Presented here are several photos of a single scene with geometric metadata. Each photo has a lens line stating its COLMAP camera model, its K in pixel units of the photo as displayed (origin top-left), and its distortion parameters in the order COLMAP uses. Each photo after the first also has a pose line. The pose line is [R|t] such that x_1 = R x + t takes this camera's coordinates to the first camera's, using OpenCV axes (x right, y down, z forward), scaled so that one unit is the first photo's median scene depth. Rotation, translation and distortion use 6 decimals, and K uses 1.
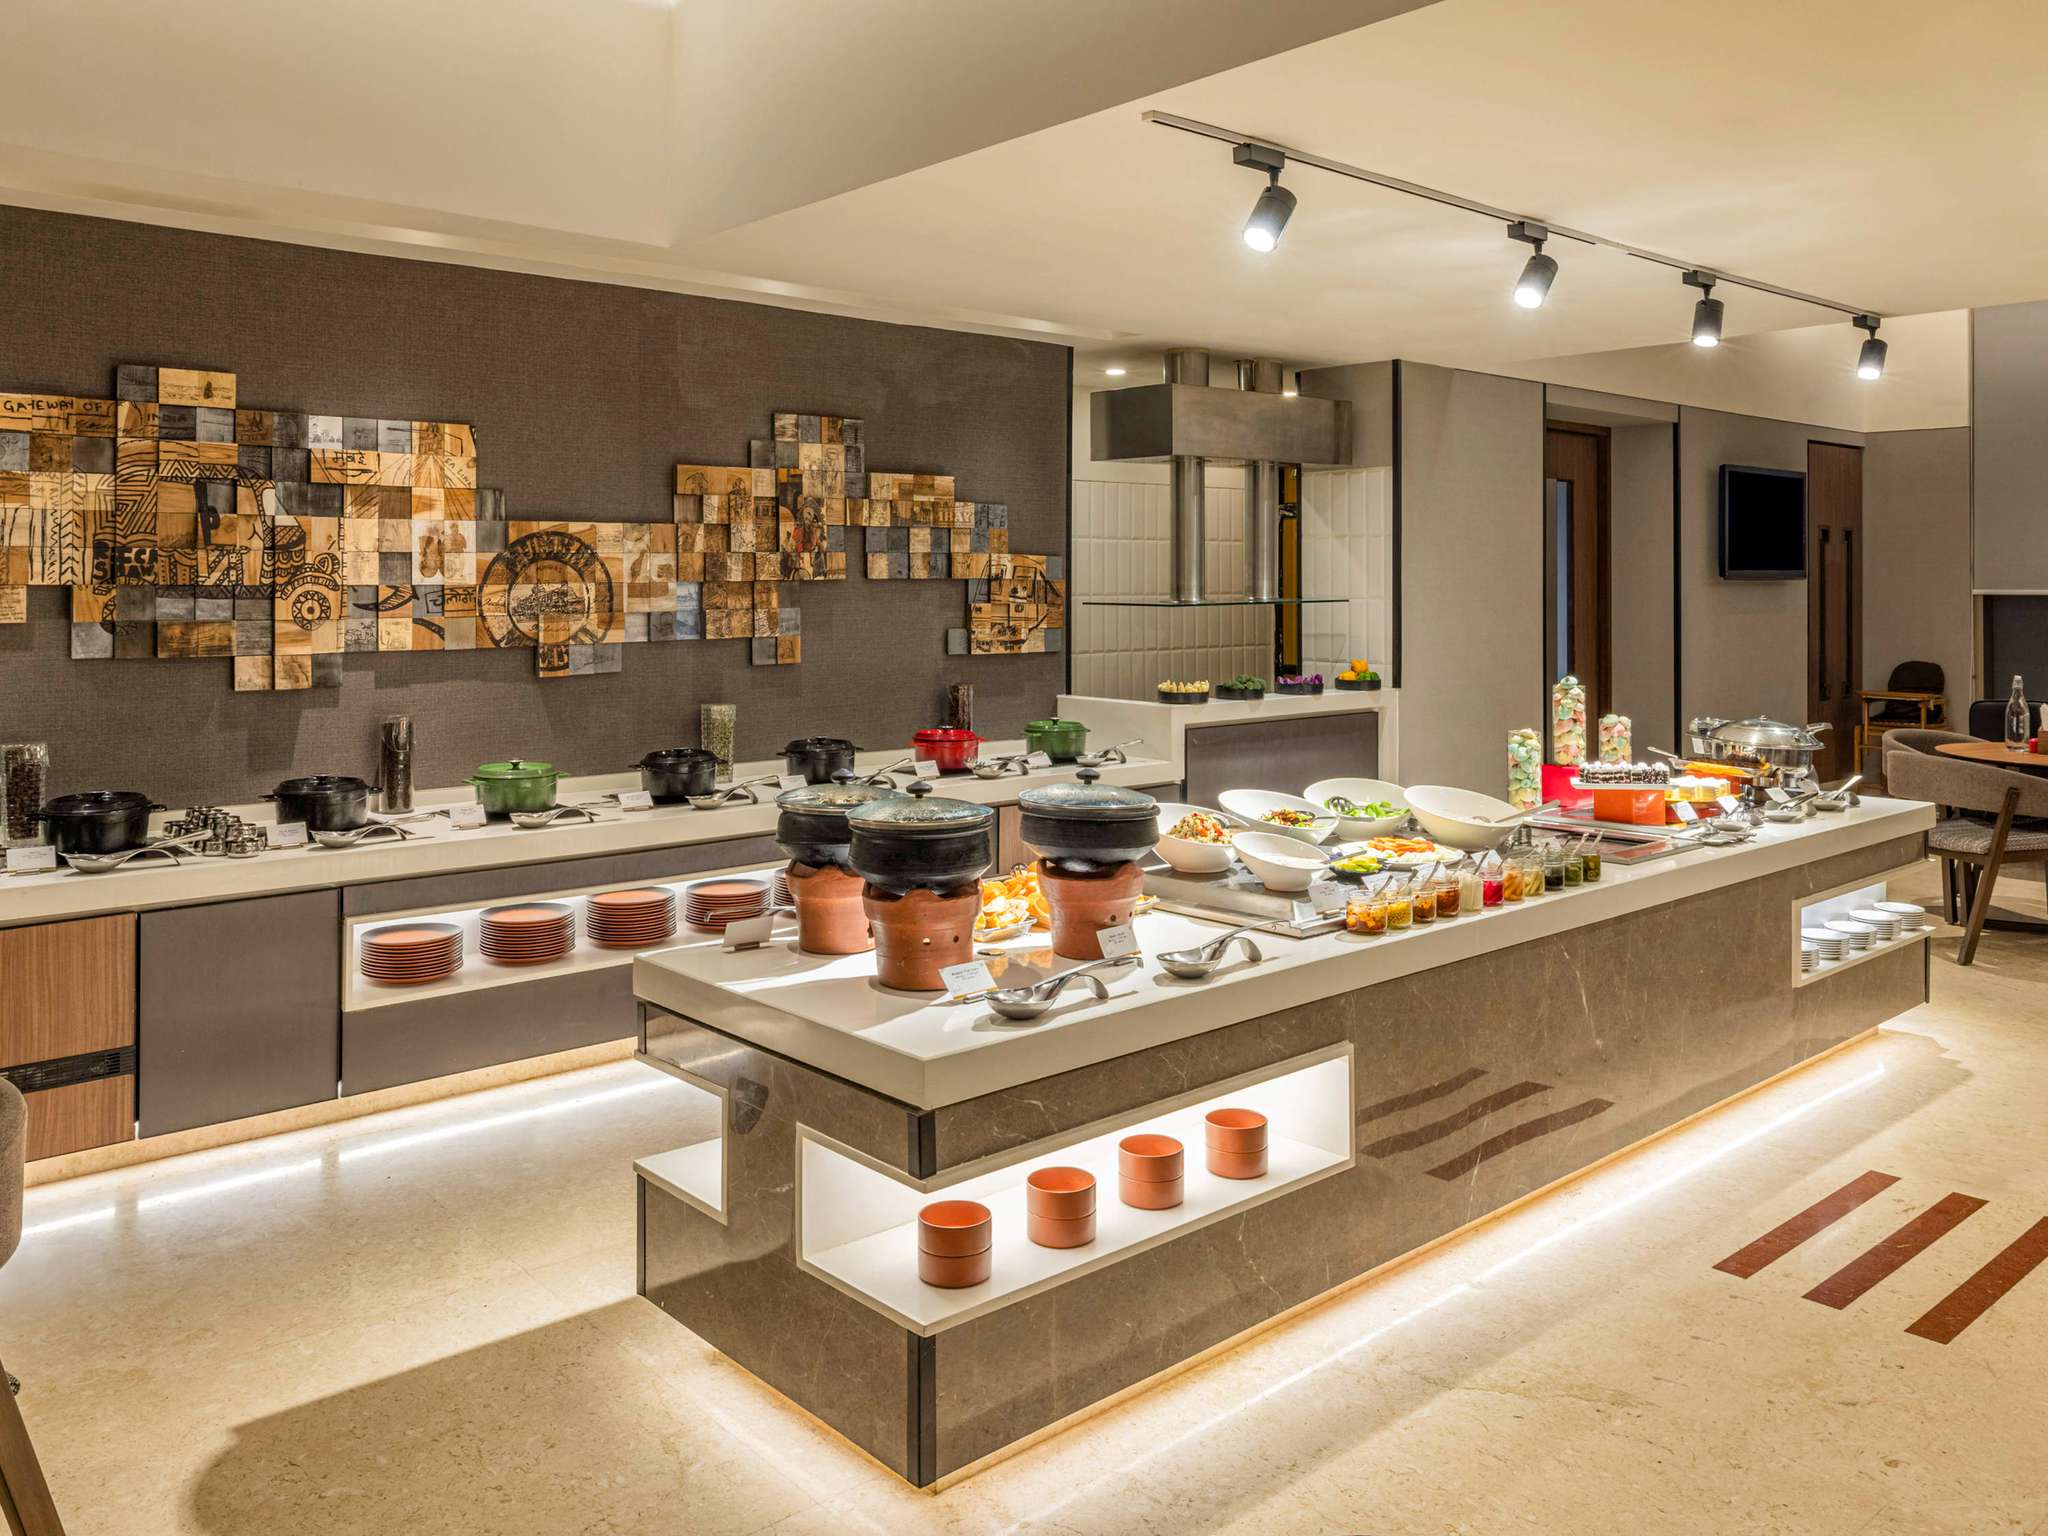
lens RADIAL K [[1572.4, 0, 1024.0], [0, 1572.4, 768.0], [0, 0, 1]] dist [-0.005372, -0.002079]
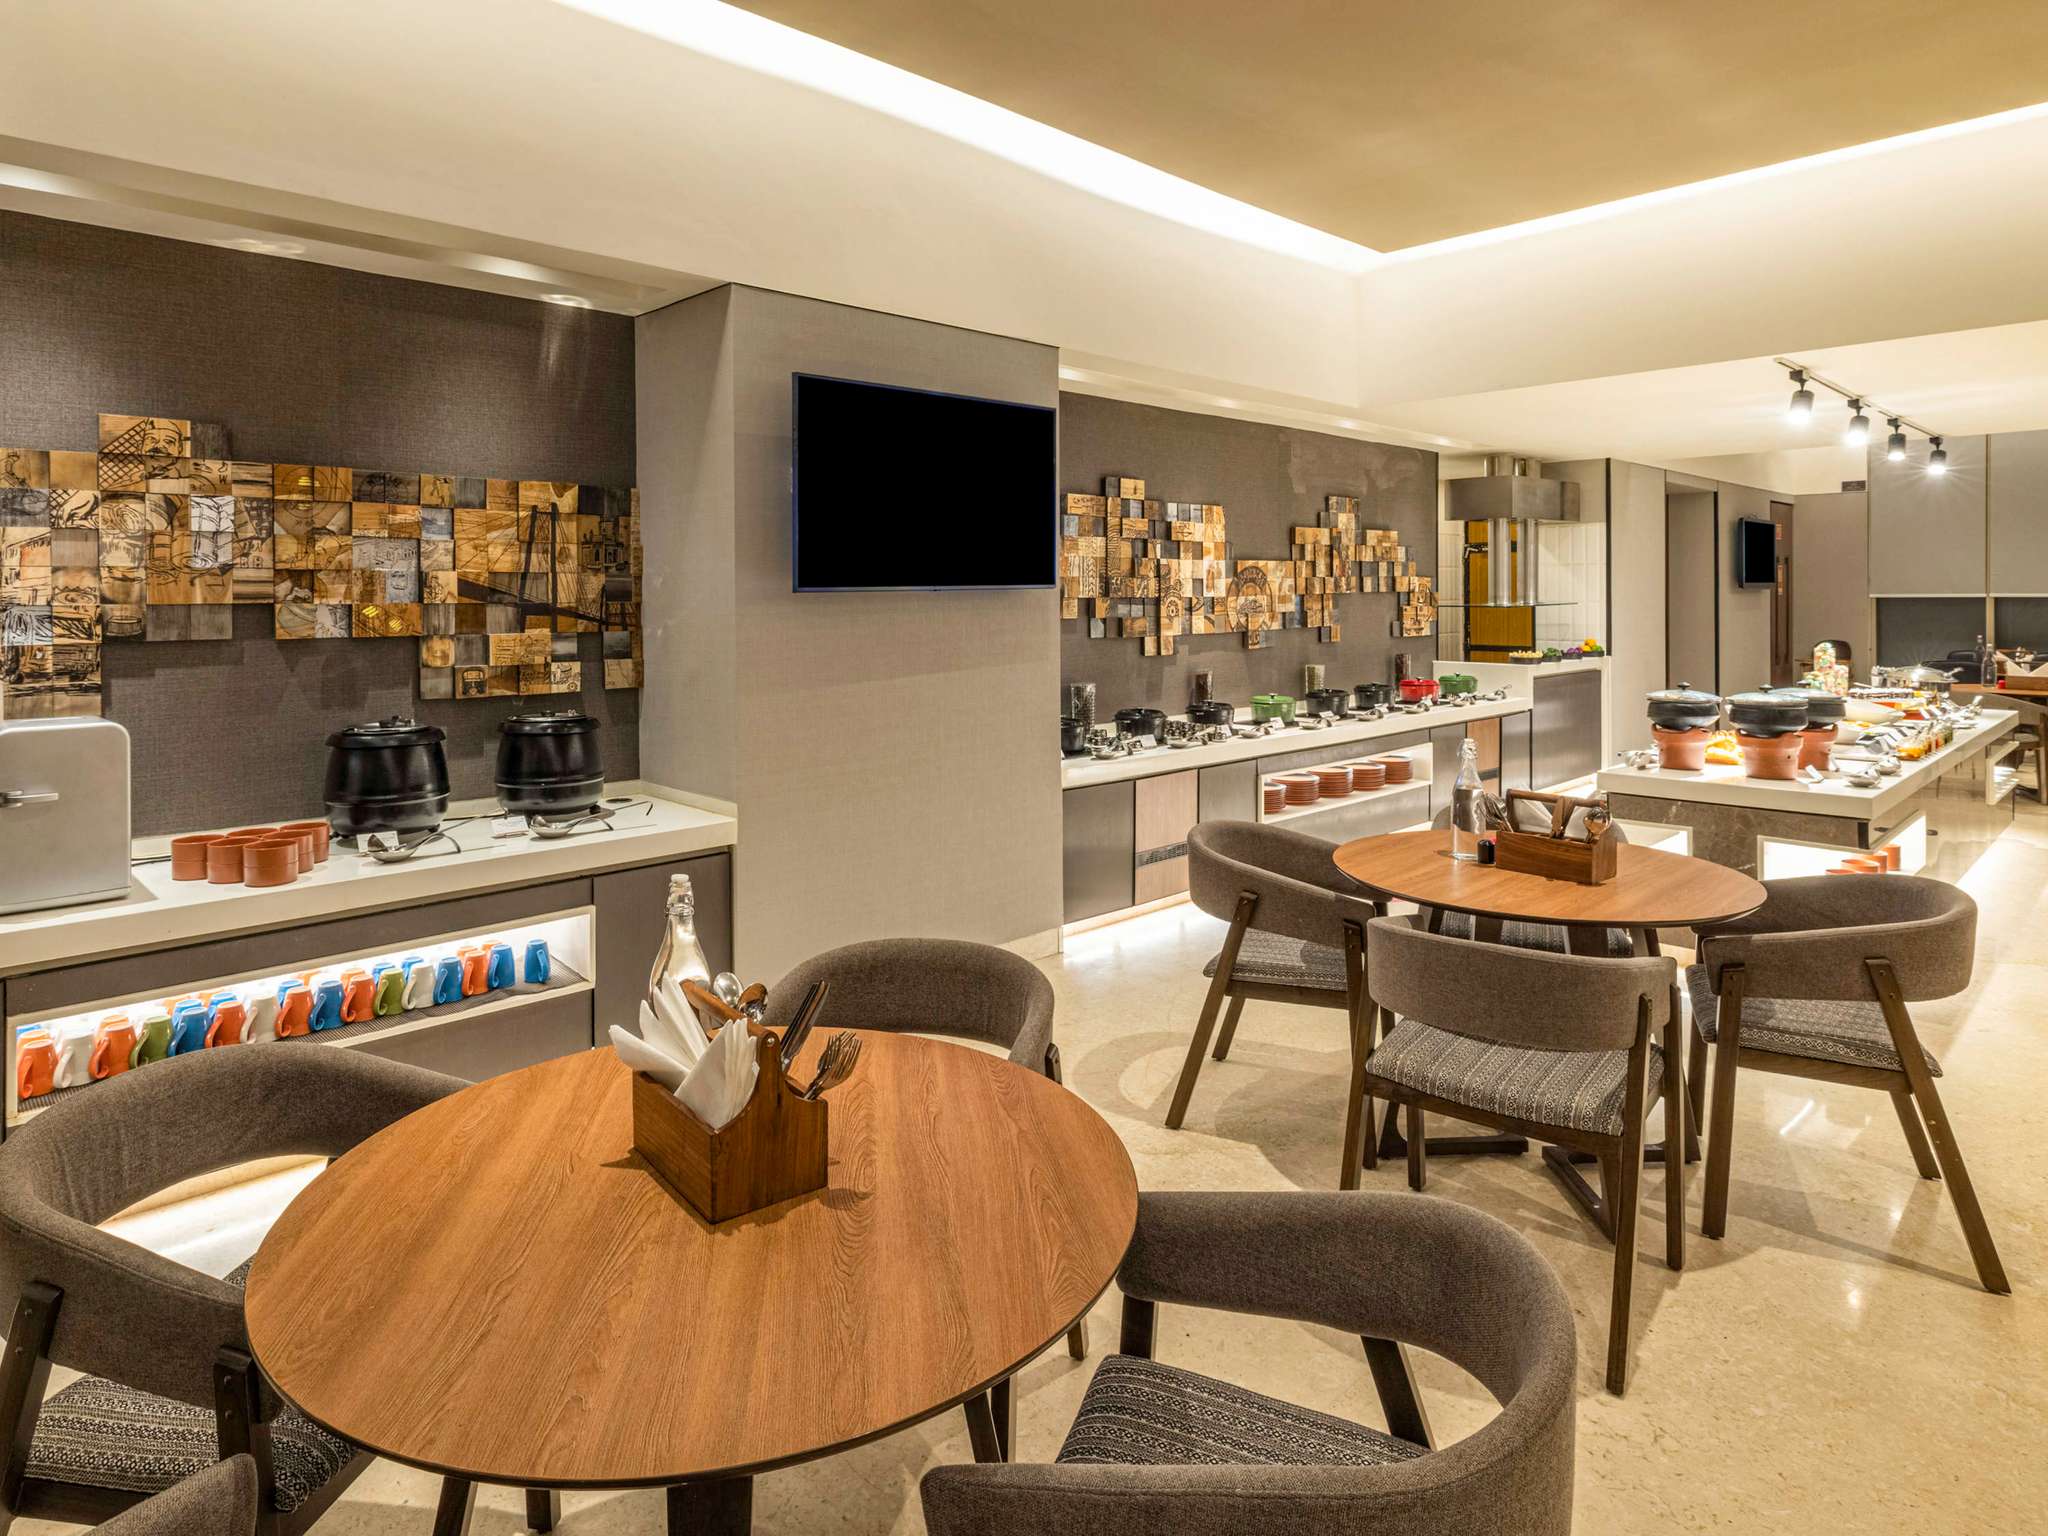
lens RADIAL K [[1166.3, 0, 1021.8], [0, 1166.3, 759.2], [0, 0, 1]] dist [0.000464, 0.000762]
pose [[0.999194, -0.012182, 0.038239, -0.615244], [0.011333, 0.999686, 0.022338, 0.034071], [-0.038499, -0.021887, 0.999019, -0.304167]]
